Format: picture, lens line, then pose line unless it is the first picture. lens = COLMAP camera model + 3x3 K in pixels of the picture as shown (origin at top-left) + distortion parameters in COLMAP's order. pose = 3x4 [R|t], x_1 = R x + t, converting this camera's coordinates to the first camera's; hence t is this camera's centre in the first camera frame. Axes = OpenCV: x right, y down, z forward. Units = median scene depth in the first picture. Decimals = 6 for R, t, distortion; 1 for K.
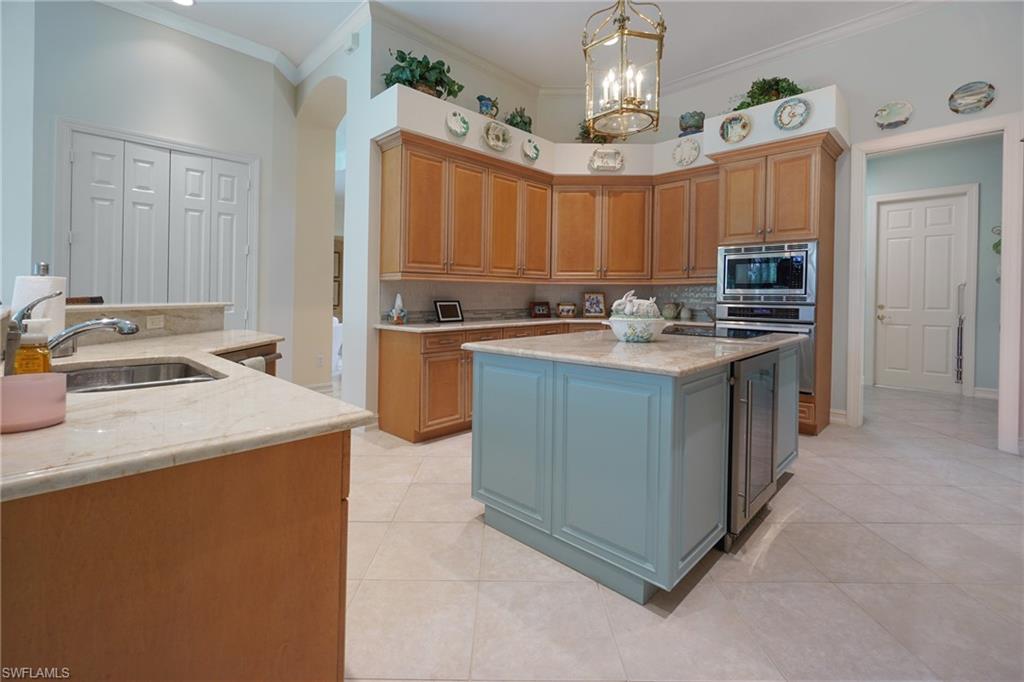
lens RADIAL K [[438.3, 0, 508.1], [0, 438.3, 304.8], [0, 0, 1]] dist [0.001734, 0.000629]
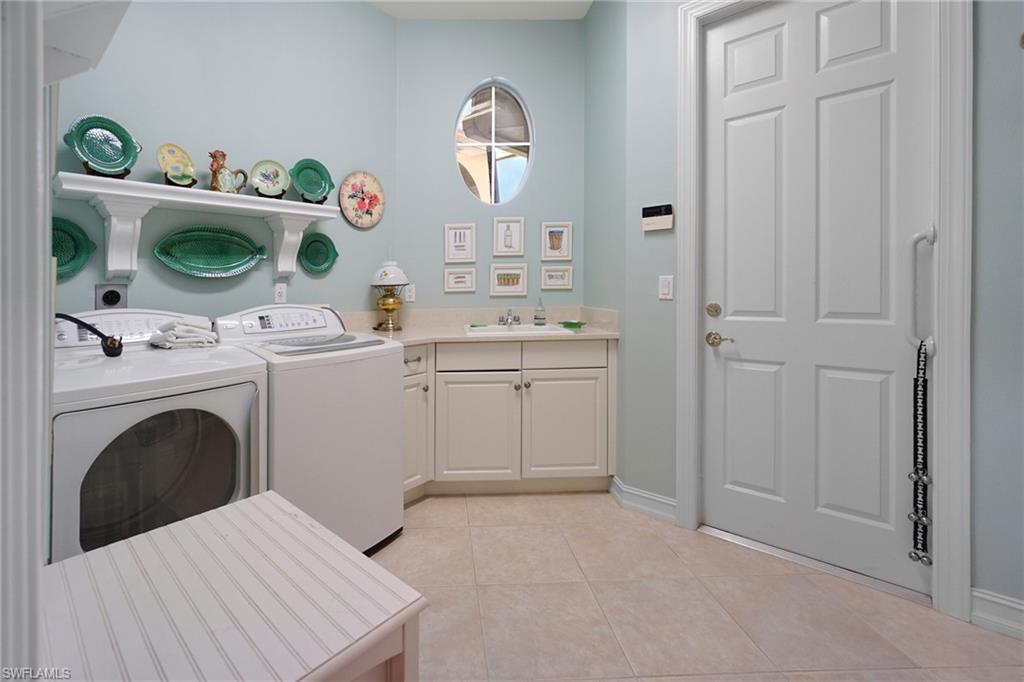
lens RADIAL K [[438.3, 0, 508.1], [0, 438.3, 304.8], [0, 0, 1]] dist [0.001734, 0.000629]
pose [[0.999035, -0.002357, 0.043865, 0.939438], [0.002983, 0.999894, -0.014226, 0.006666], [-0.043826, 0.014343, 0.998936, 0.911095]]
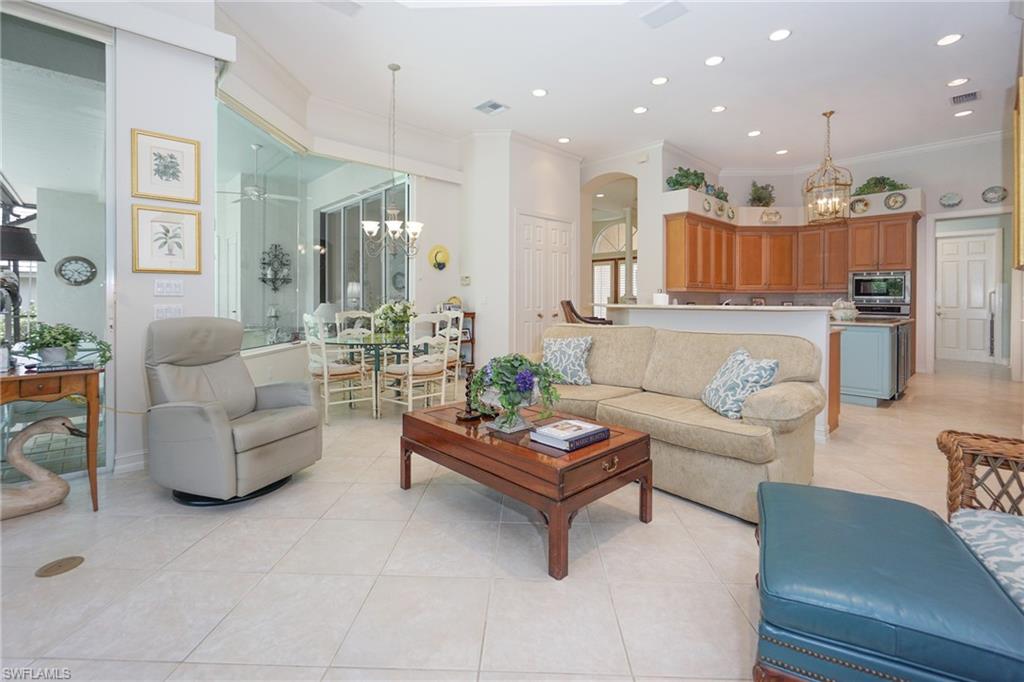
lens RADIAL K [[449.0, 0, 515.4], [0, 449.0, 299.5], [0, 0, 1]] dist [0.000794, -0.000006]
pose [[0.999728, 0.002373, -0.023210, -0.806127], [-0.002725, 0.999881, -0.015177, 0.009092], [0.023171, 0.015236, 0.999615, -0.816881]]
